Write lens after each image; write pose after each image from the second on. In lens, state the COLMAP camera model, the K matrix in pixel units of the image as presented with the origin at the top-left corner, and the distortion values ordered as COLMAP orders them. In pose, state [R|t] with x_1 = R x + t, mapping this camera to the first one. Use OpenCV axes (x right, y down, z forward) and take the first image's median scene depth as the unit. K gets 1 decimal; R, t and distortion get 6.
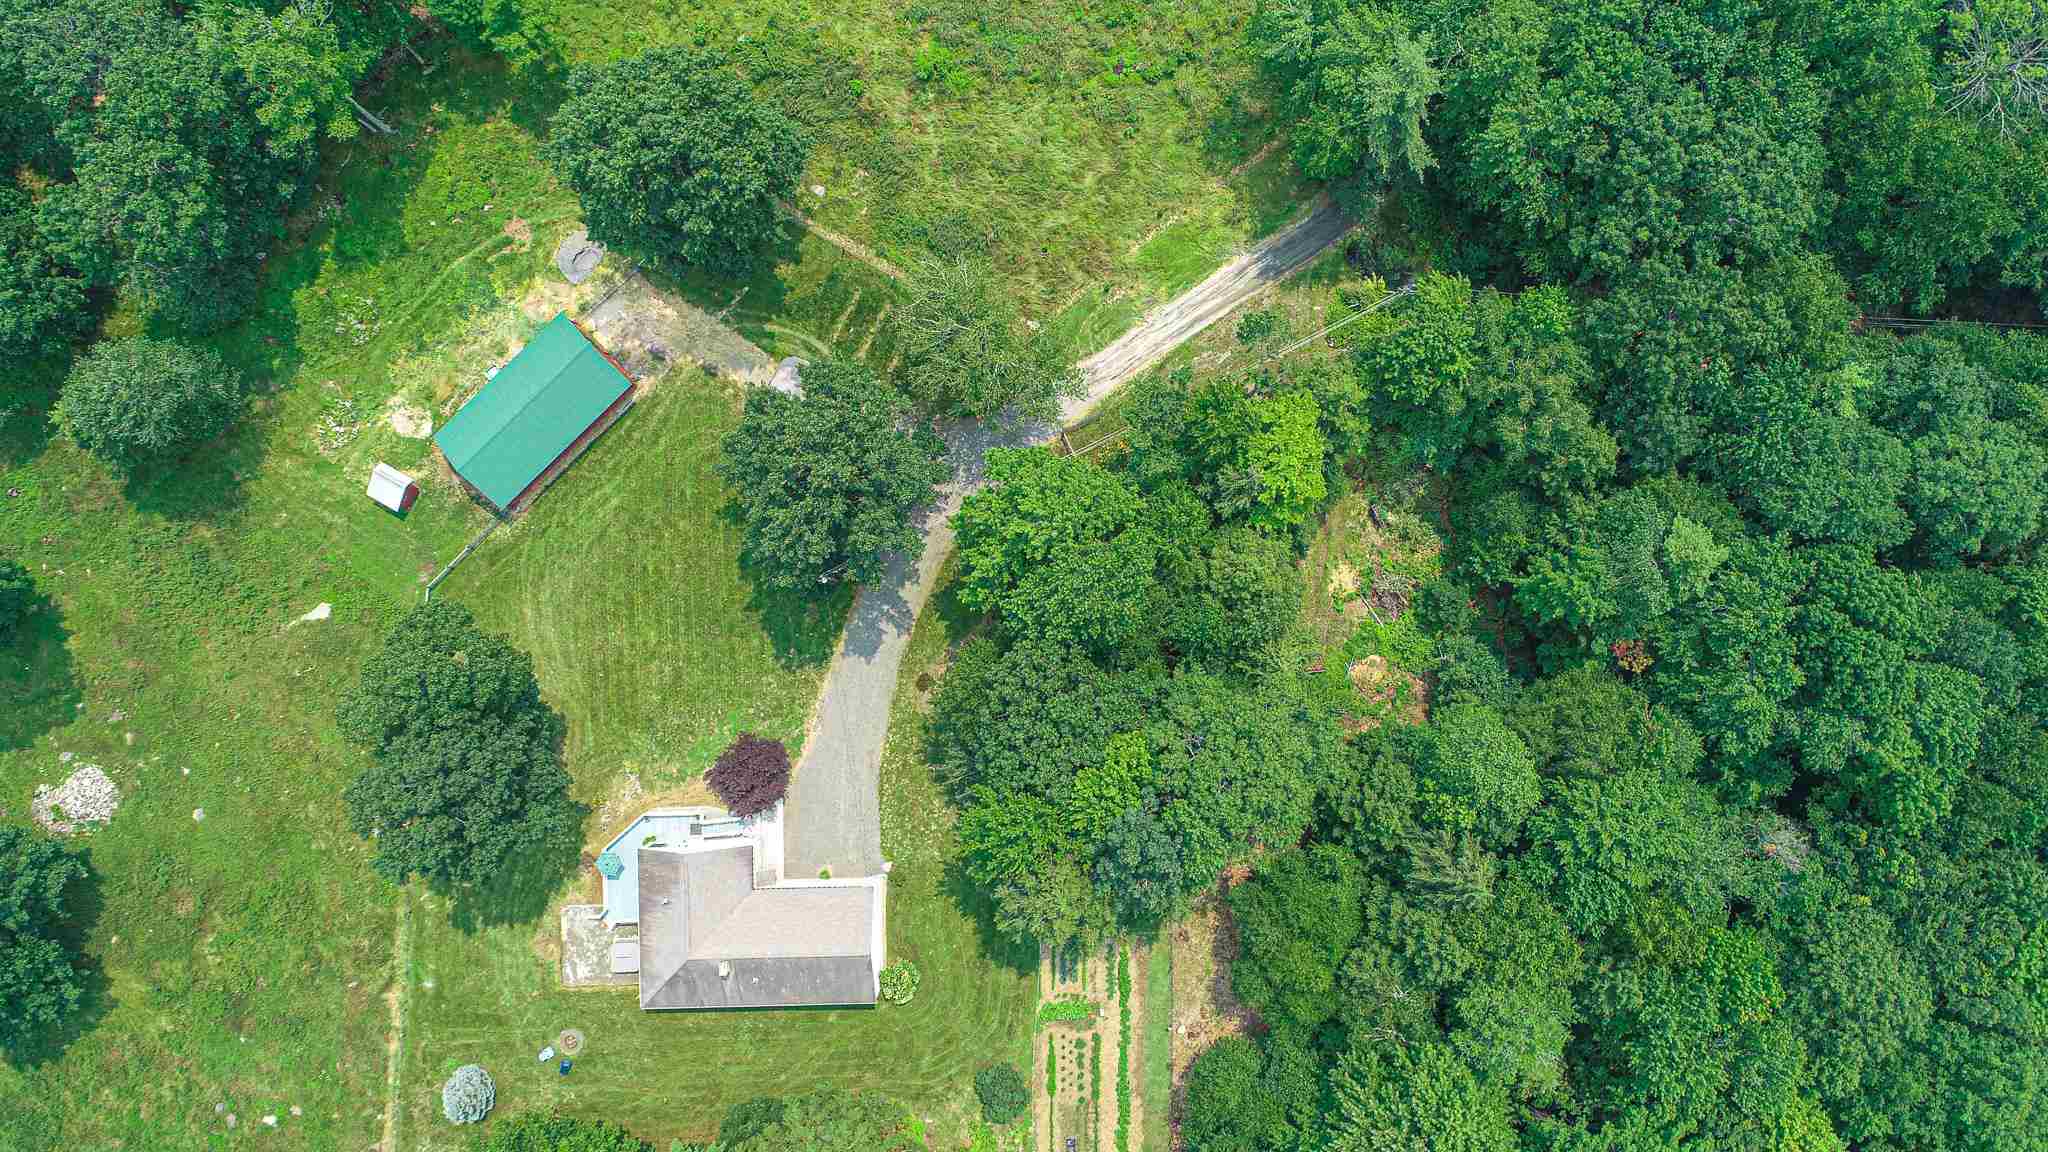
lens RADIAL K [[1395.1, 0, 1029.7], [0, 1395.1, 575.7], [0, 0, 1]] dist [-0.004047, -0.004168]
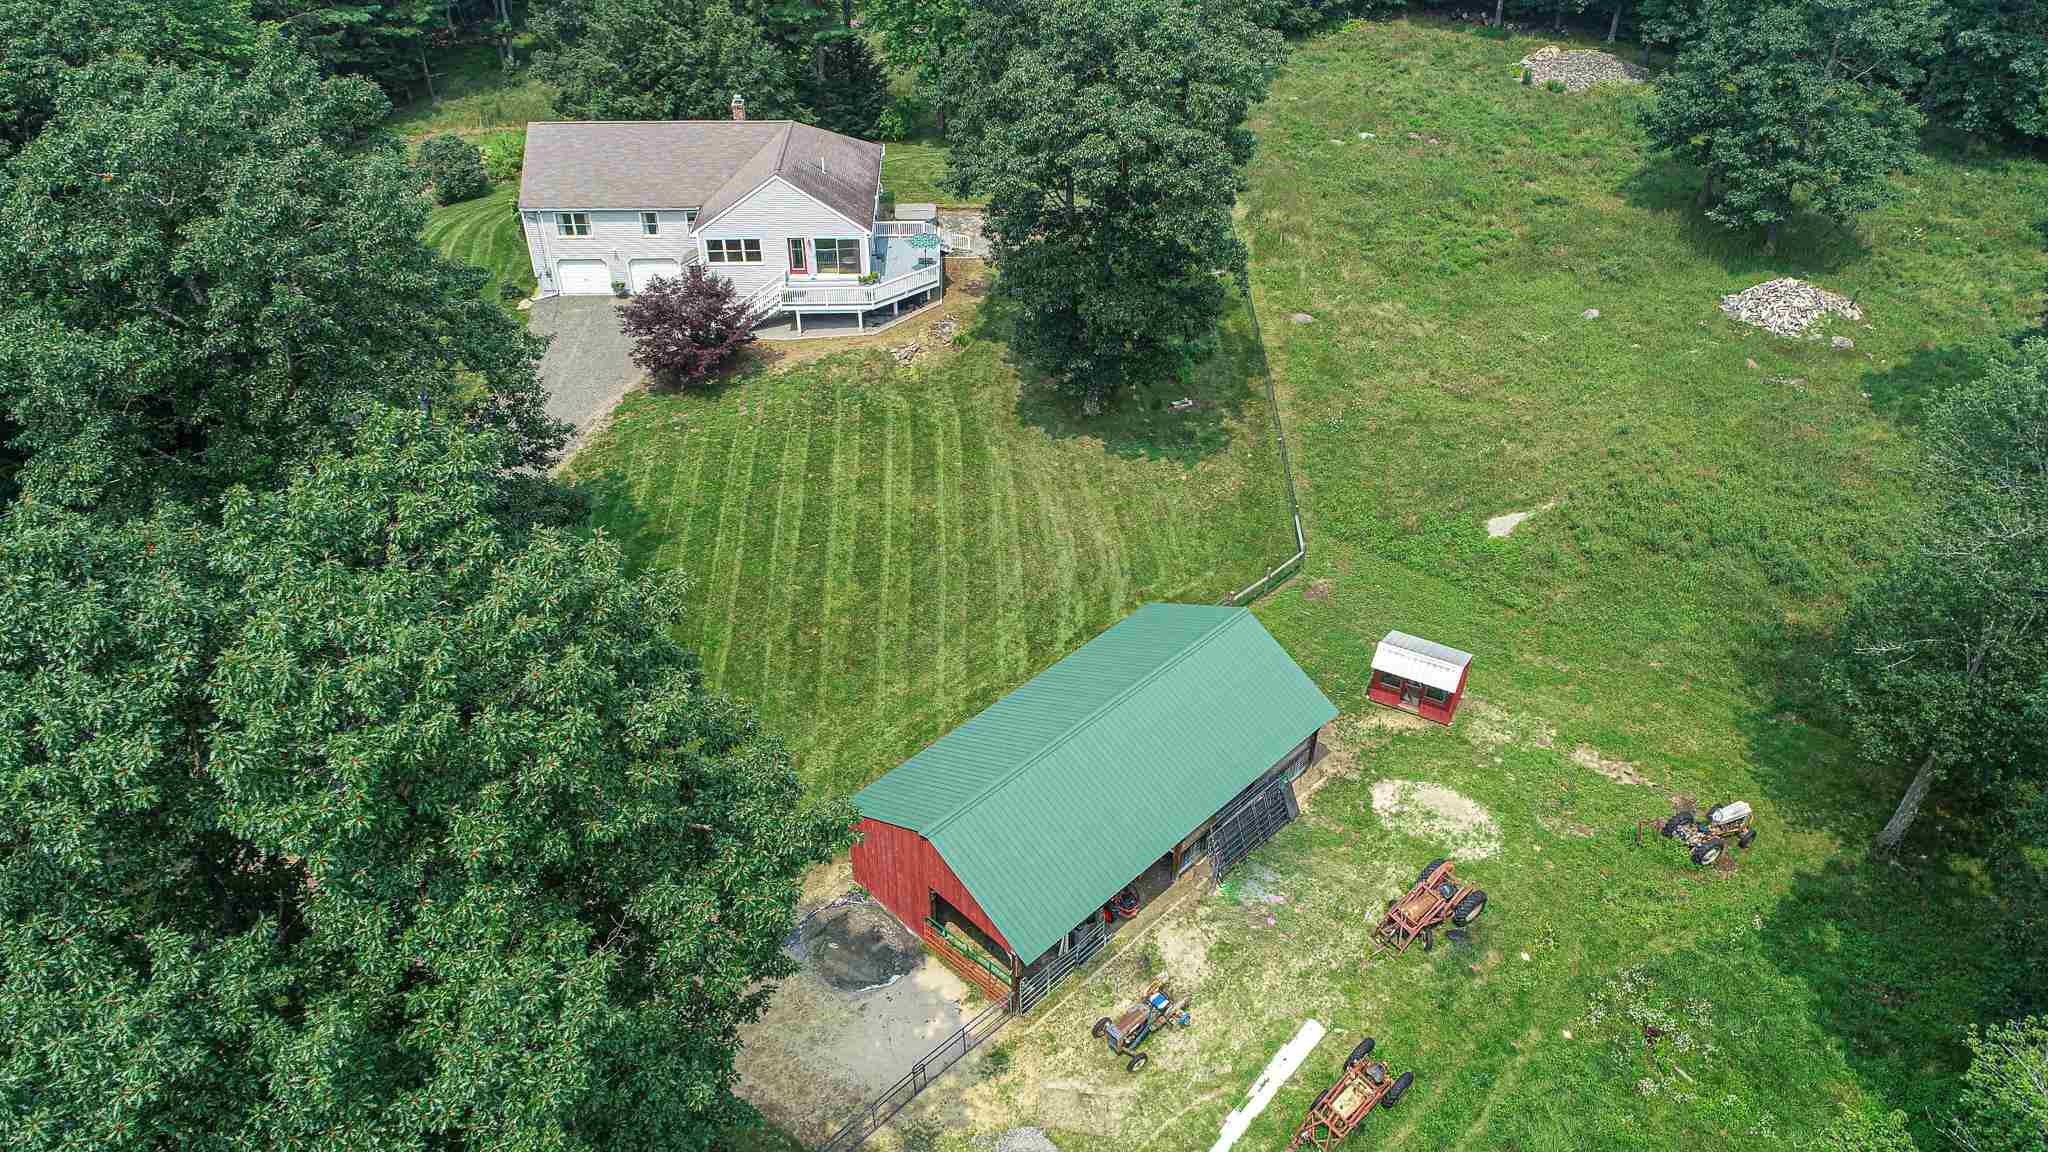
lens RADIAL K [[1395.1, 0, 1013.8], [0, 1395.1, 577.4], [0, 0, 1]] dist [-0.004047, -0.004168]
pose [[-0.999947, 0.002232, -0.010016, -0.324824], [-0.009449, -0.581024, 0.813831, -0.401908], [-0.004003, 0.813883, 0.581015, 0.720692]]
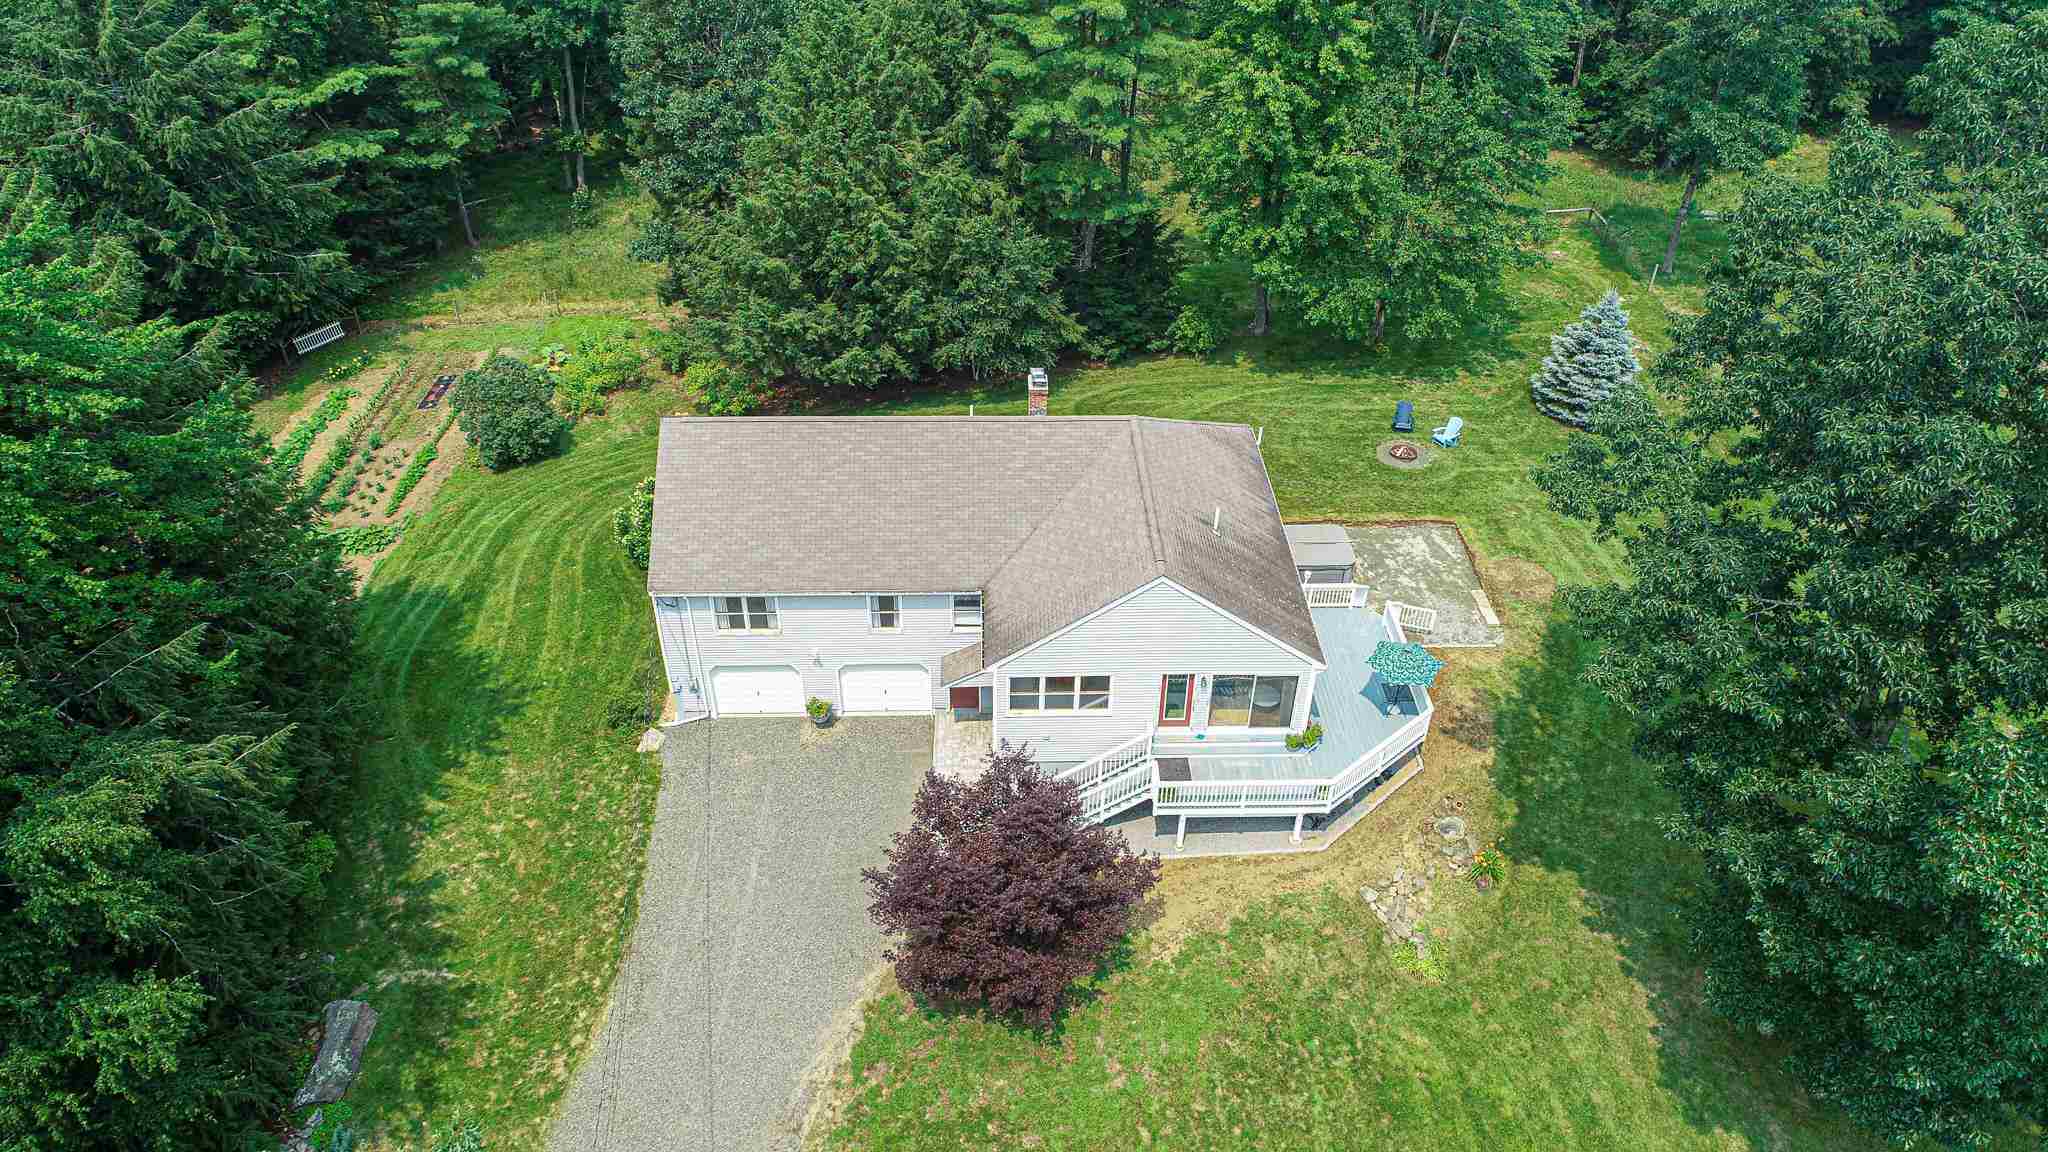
lens RADIAL K [[1395.1, 0, 1013.6], [0, 1395.1, 570.1], [0, 0, 1]] dist [-0.004047, -0.004168]
pose [[-0.999981, -0.005985, -0.001229, -0.195995], [0.002453, -0.577386, 0.816467, -0.063474], [-0.005596, 0.816449, 0.577390, 0.750551]]
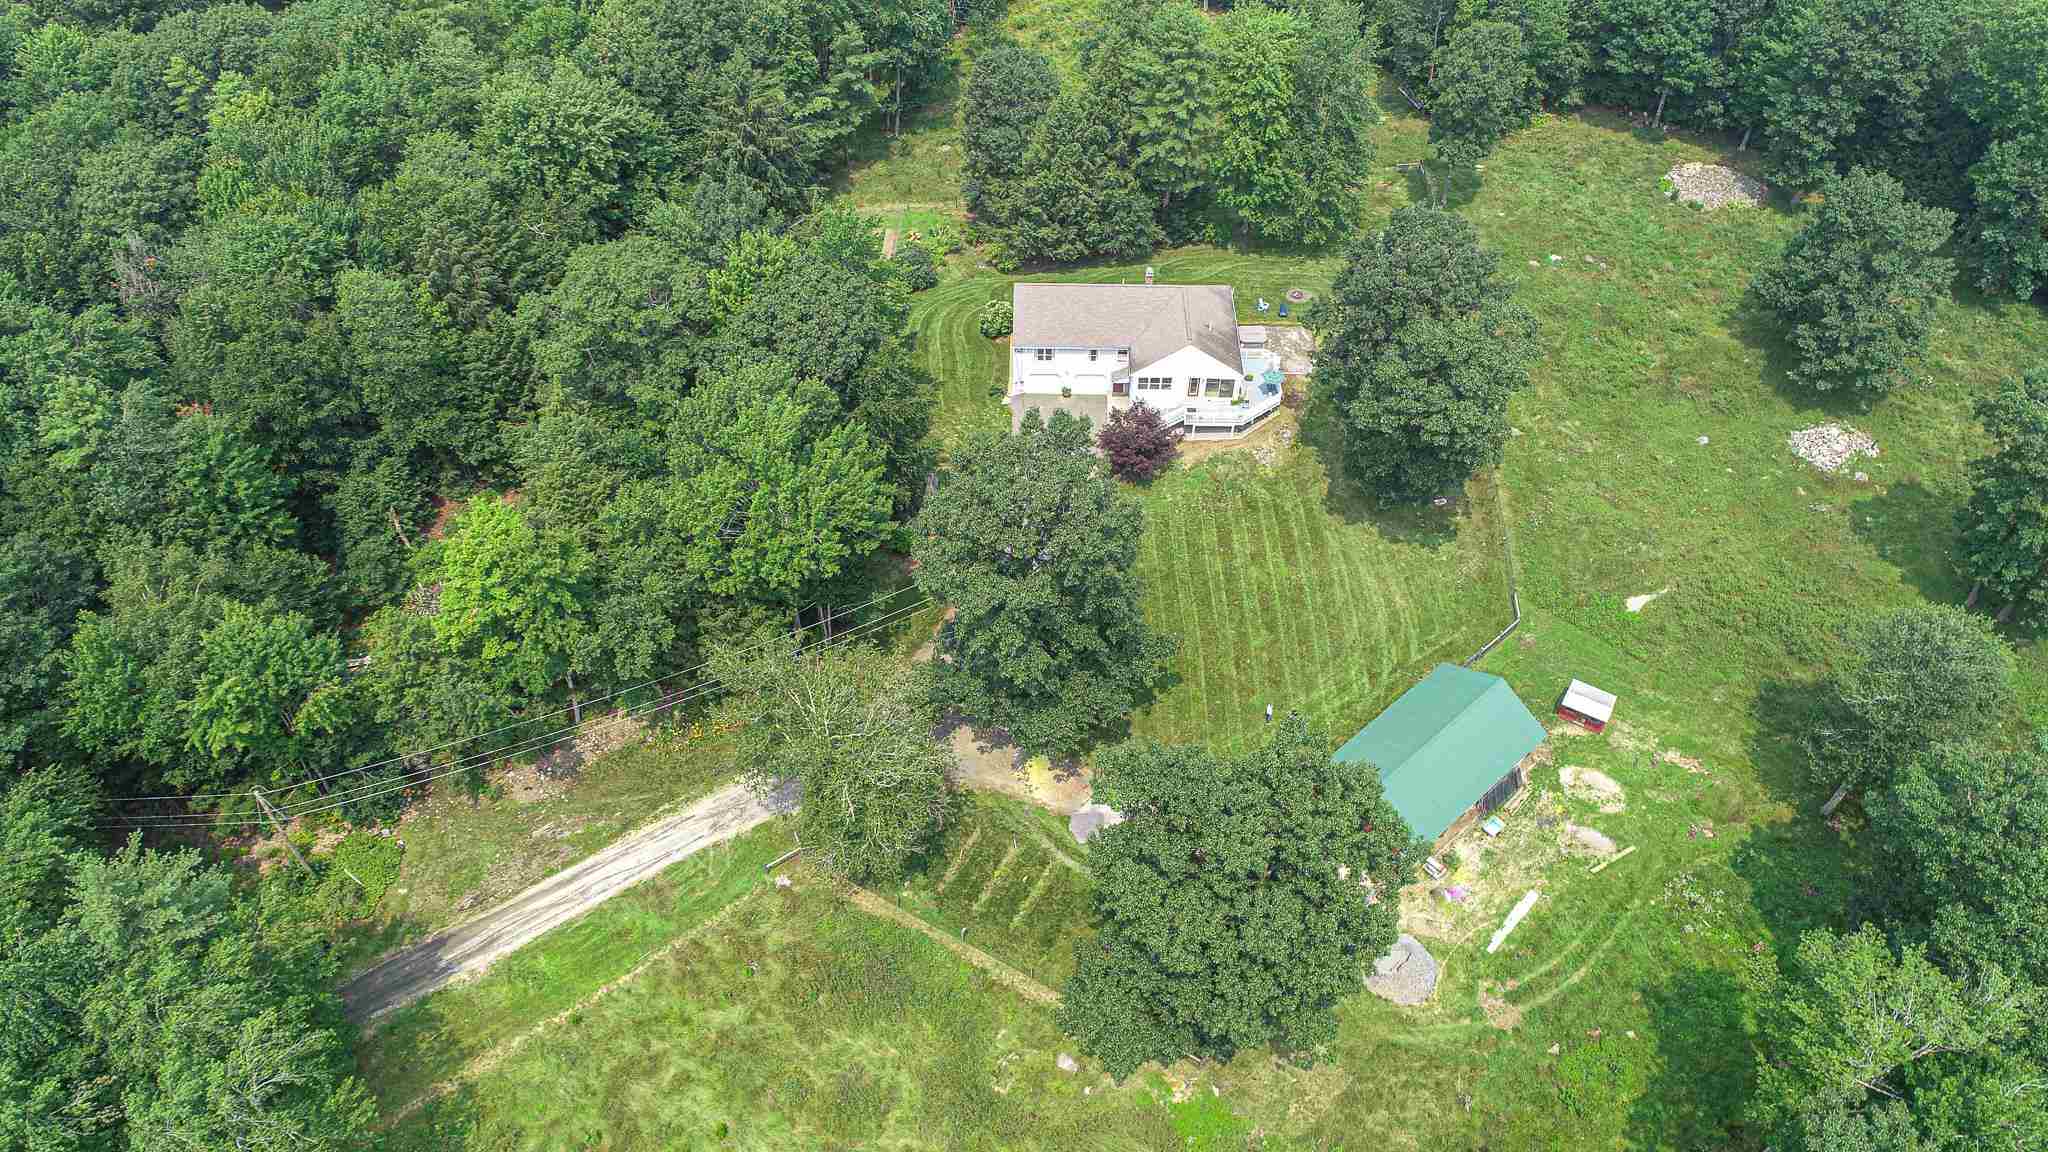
lens RADIAL K [[1395.1, 0, 1009.4], [0, 1395.1, 582.7], [0, 0, 1]] dist [-0.004047, -0.004168]
pose [[-0.998958, -0.032099, 0.032444, -0.141861], [0.045636, -0.710298, 0.702420, -0.603198], [0.000498, 0.703169, 0.711022, 0.366029]]
